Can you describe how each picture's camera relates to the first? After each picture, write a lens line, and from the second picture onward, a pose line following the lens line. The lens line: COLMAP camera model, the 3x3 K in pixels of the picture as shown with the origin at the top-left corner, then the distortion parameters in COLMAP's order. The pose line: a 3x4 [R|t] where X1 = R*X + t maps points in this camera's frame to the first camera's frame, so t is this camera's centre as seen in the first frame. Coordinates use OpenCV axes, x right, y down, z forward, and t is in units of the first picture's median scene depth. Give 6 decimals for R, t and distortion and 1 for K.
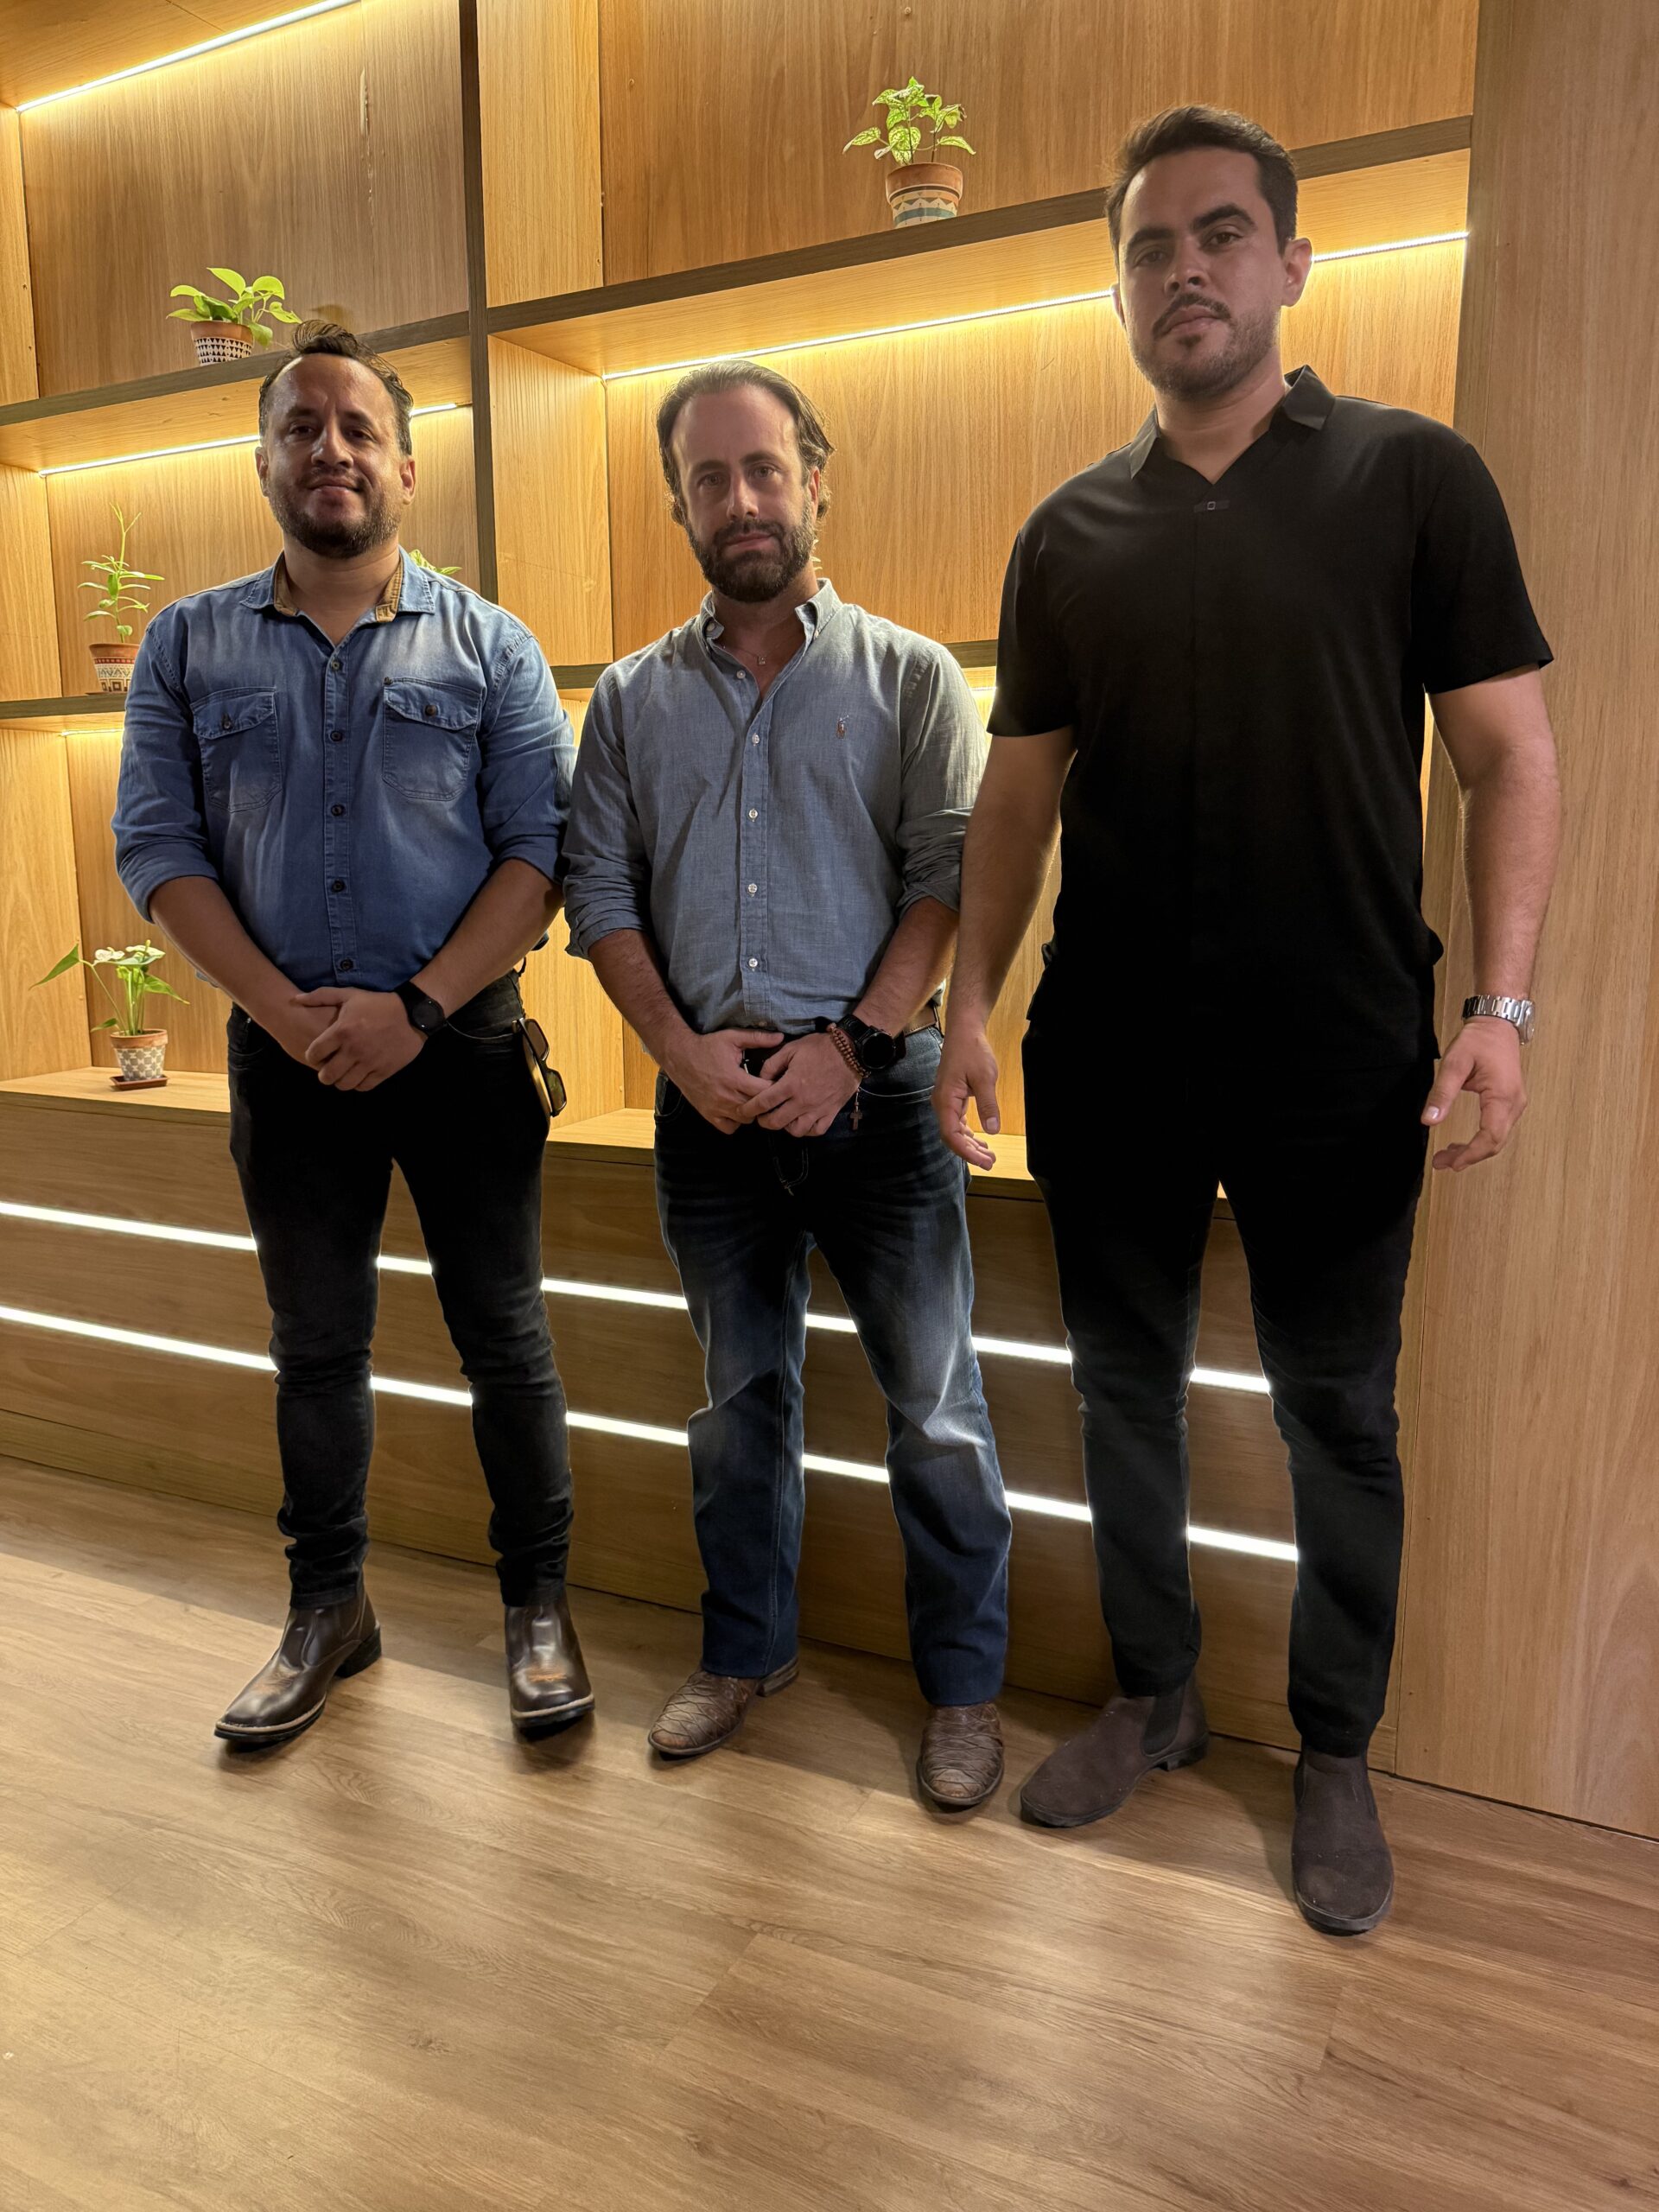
lens RADIAL K [[1577.0, 0, 829.5], [0, 1577.0, 1106.0], [0, 0, 1]] dist [0.013845, -0.023088]
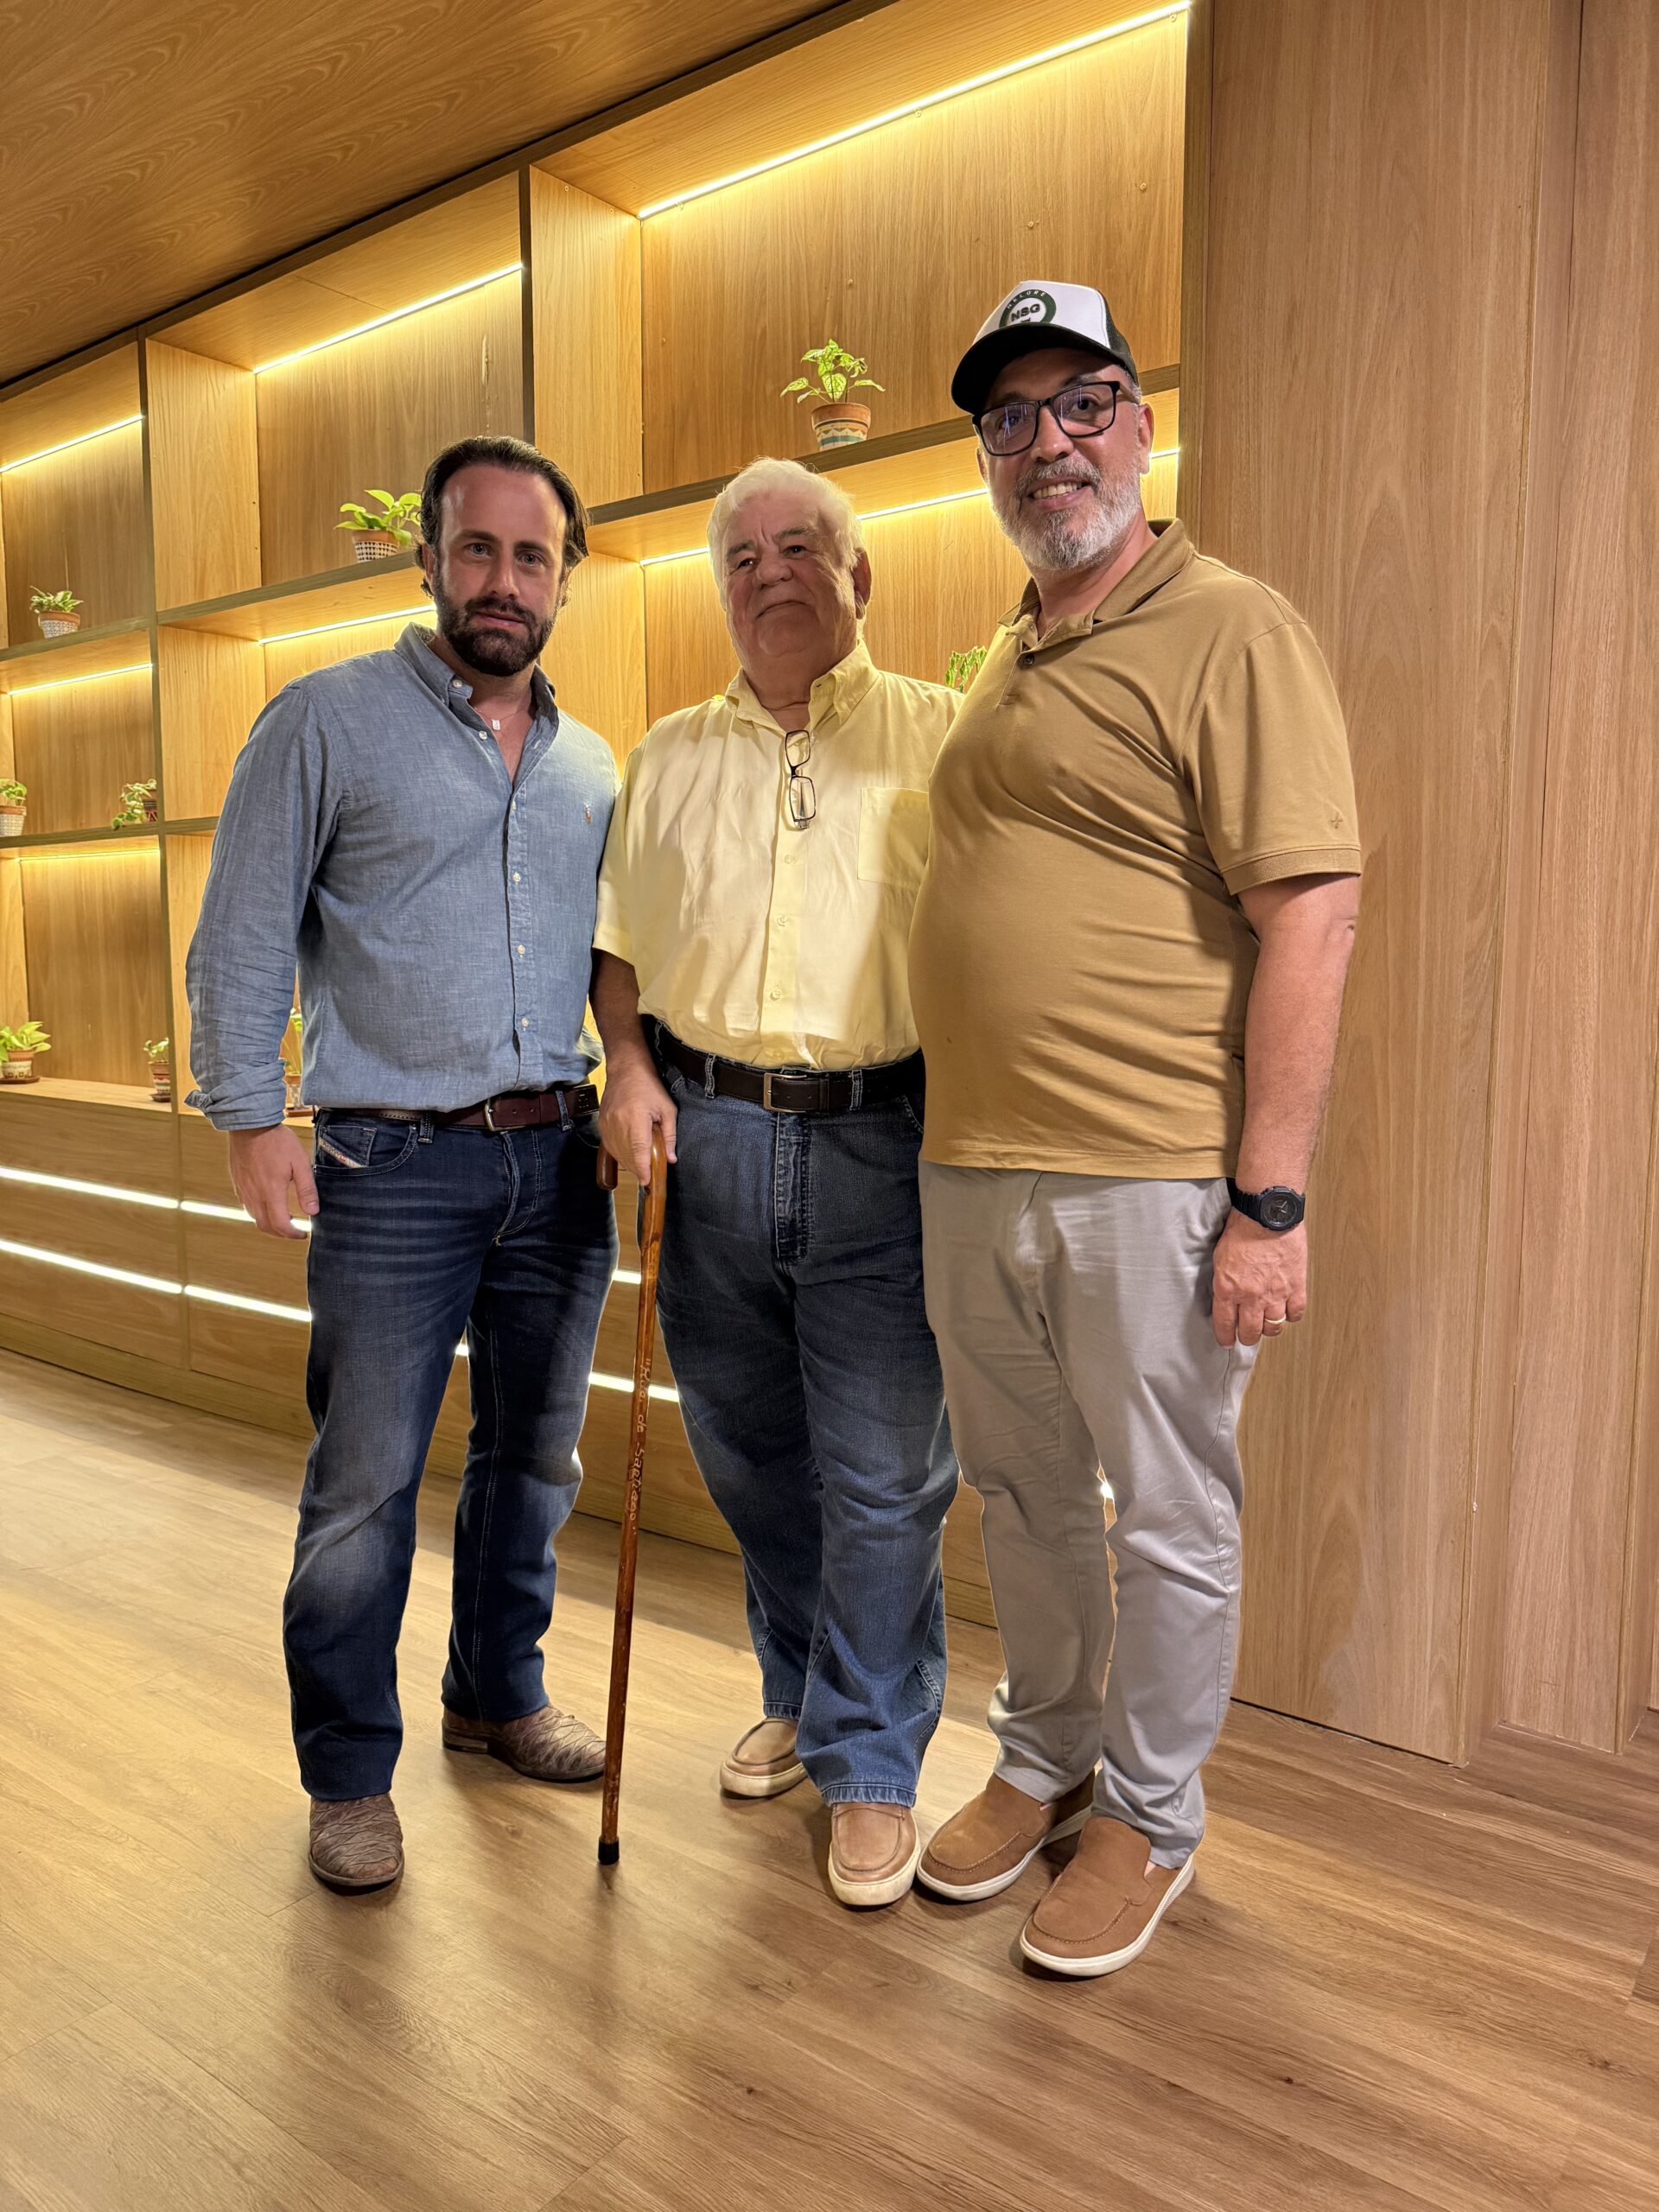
lens RADIAL K [[1596.5, 0, 831.1], [0, 1596.5, 1116.3], [0, 0, 1]] dist [-0.000203, -0.005514]
pose [[0.983592, 0.022456, -0.179004, 0.277403], [-0.033524, 0.997692, -0.059045, 0.066016], [0.177265, 0.064077, 0.982075, -0.240104]]
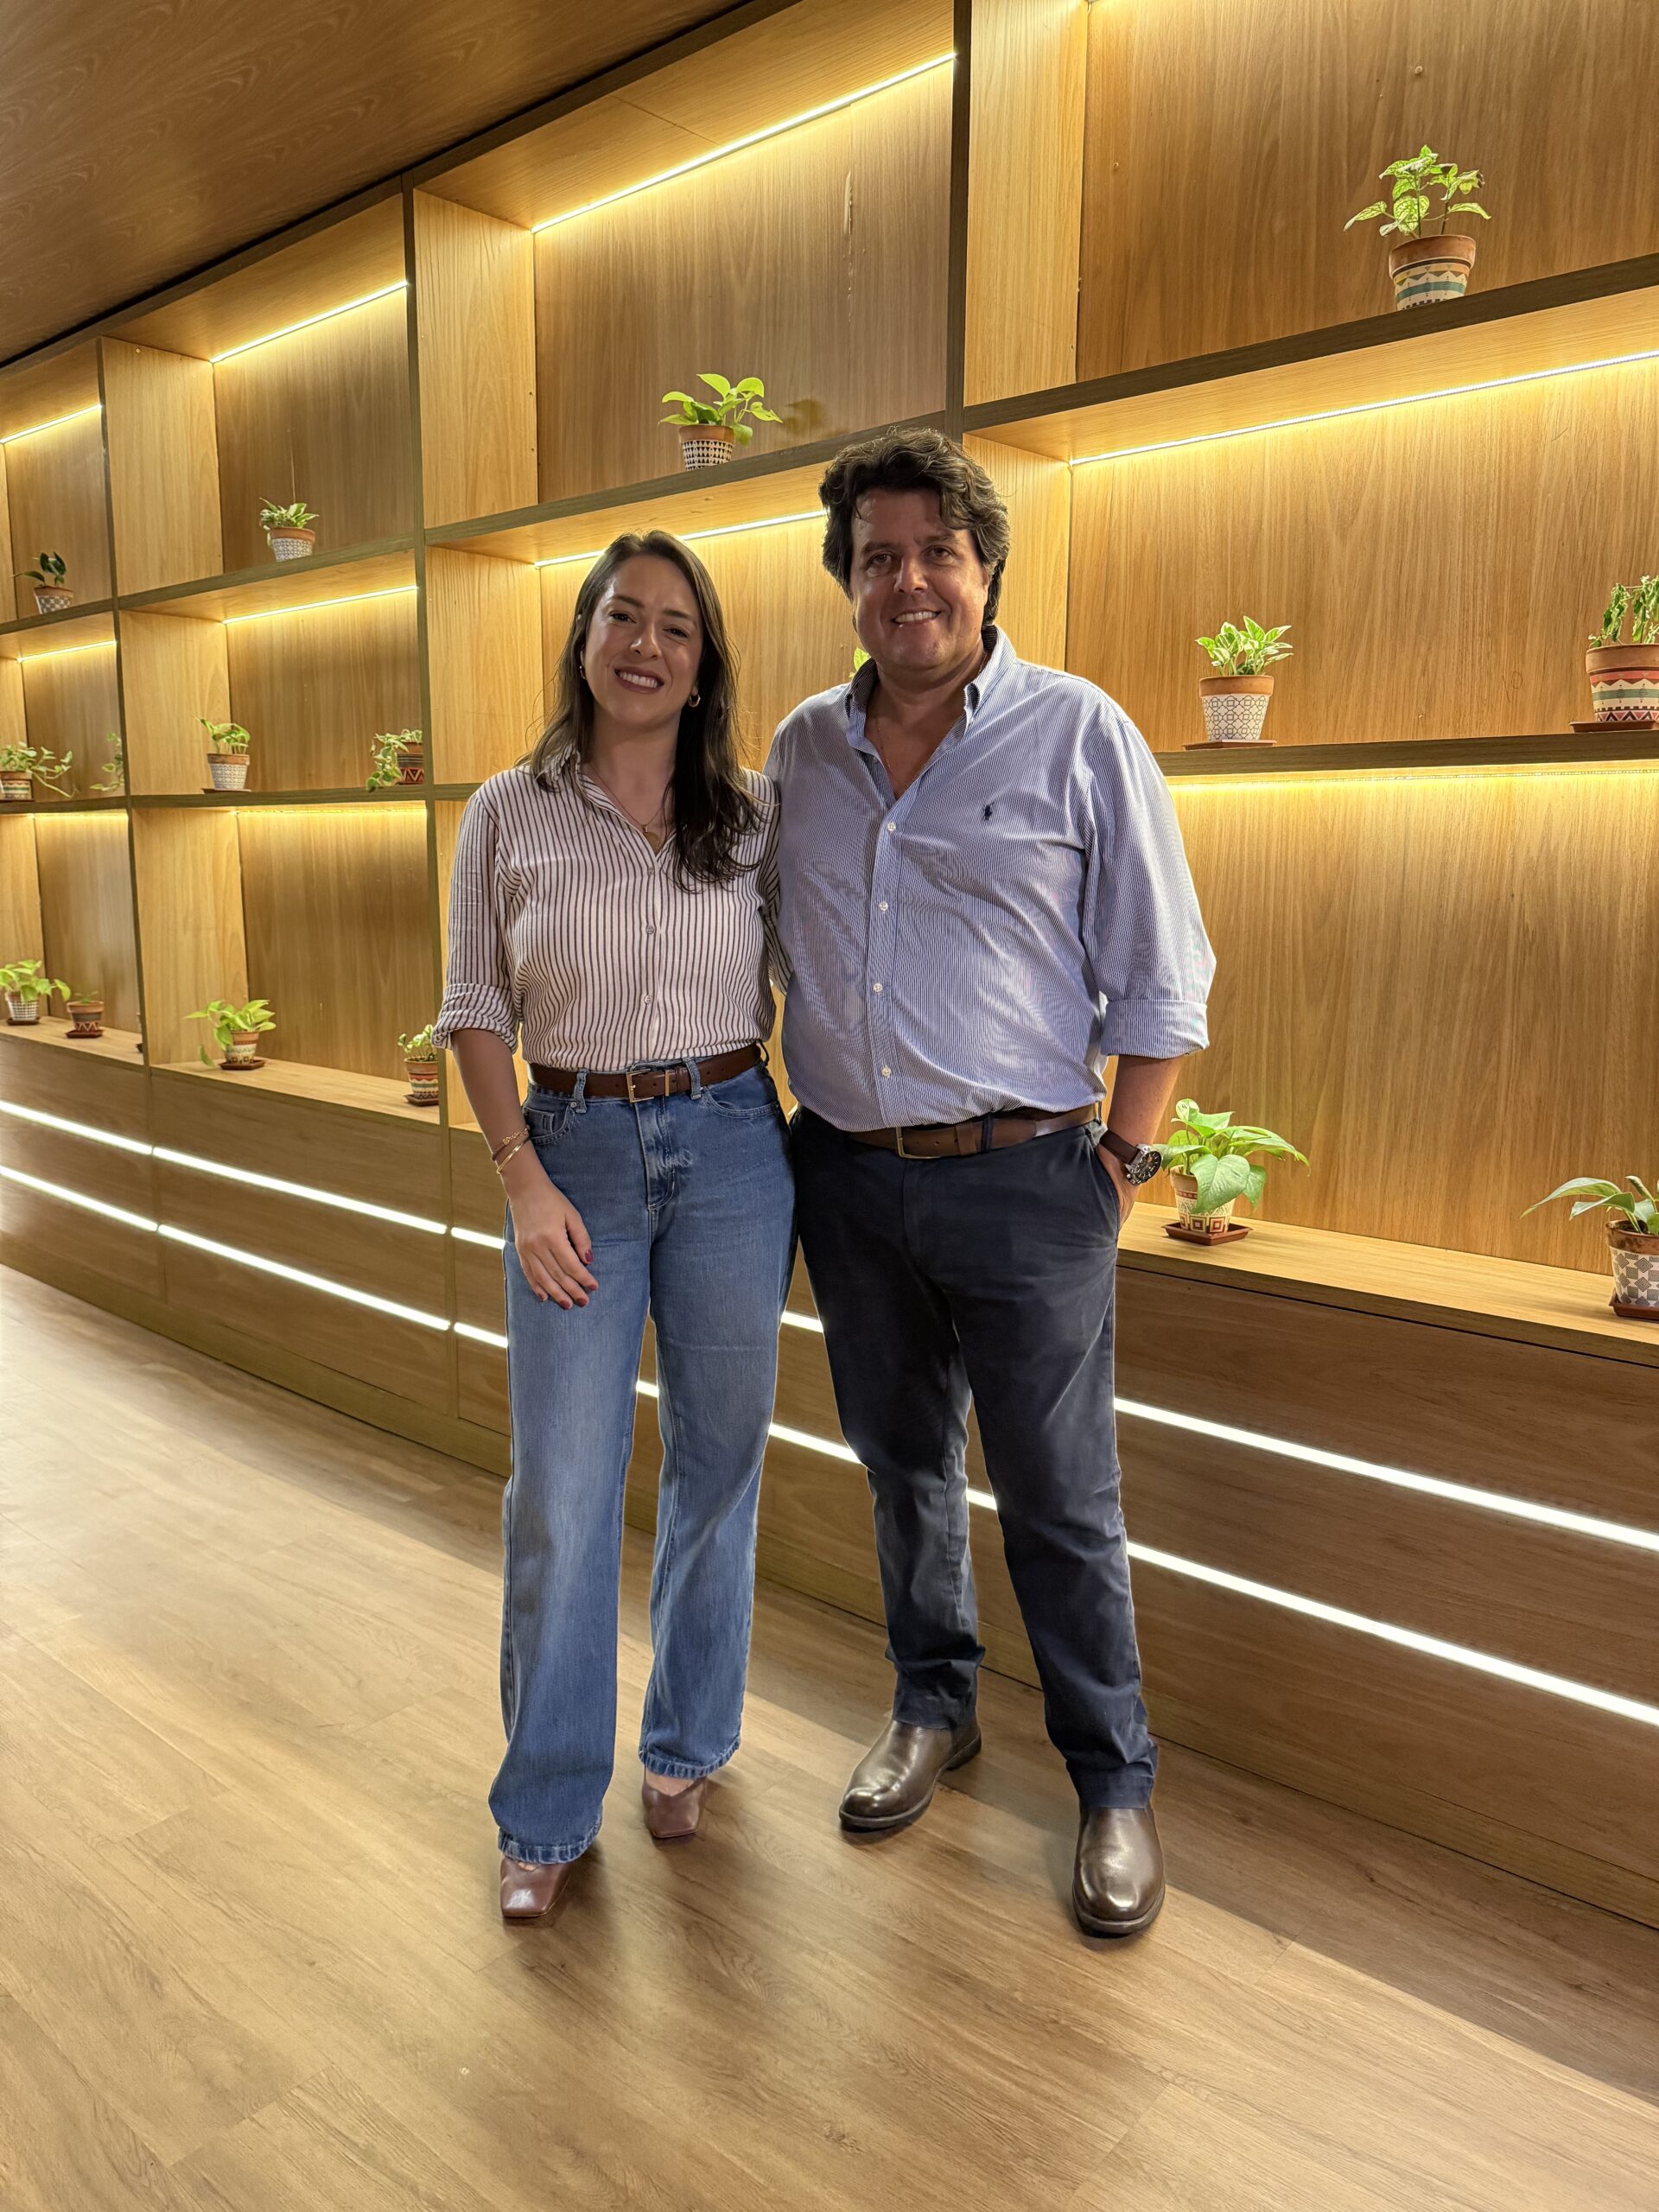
lens RADIAL K [[1574.6, 0, 827.2], [0, 1574.6, 1115.5], [0, 0, 1]] dist [0.011236, -0.019733]
pose [[0.969150, 0.049765, -0.241395, -0.034559], [-0.050226, 0.998729, 0.004247, -0.050728], [0.241299, 0.008008, 0.970418, 0.000271]]
